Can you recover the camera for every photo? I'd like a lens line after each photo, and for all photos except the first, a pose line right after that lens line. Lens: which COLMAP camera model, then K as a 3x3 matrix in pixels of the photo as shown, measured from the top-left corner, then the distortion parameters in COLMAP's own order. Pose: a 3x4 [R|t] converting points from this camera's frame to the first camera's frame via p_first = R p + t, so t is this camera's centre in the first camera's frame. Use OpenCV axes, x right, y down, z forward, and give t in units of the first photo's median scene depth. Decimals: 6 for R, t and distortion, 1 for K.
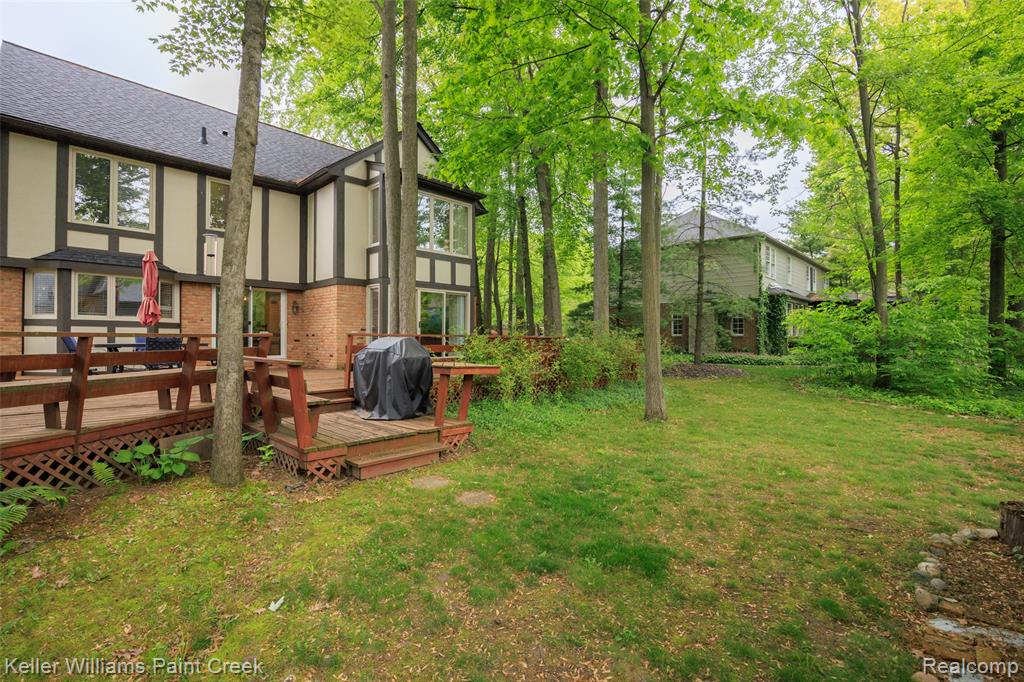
lens RADIAL K [[454.4, 0, 510.7], [0, 454.4, 339.8], [0, 0, 1]] dist [-0.013375, 0.000040]
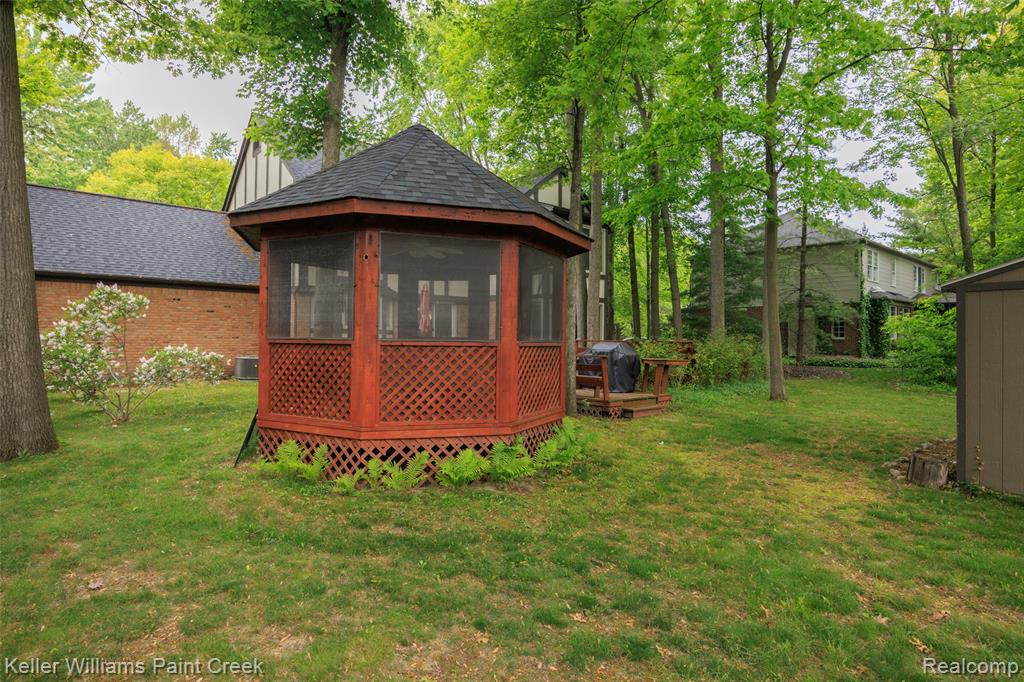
lens RADIAL K [[556.4, 0, 509.7], [0, 556.4, 338.9], [0, 0, 1]] dist [-0.000841, -0.000573]
pose [[0.997593, 0.001429, -0.069331, -0.169493], [-0.001746, 0.999988, -0.004508, -0.002894], [0.069324, 0.004618, 0.997584, -0.338318]]
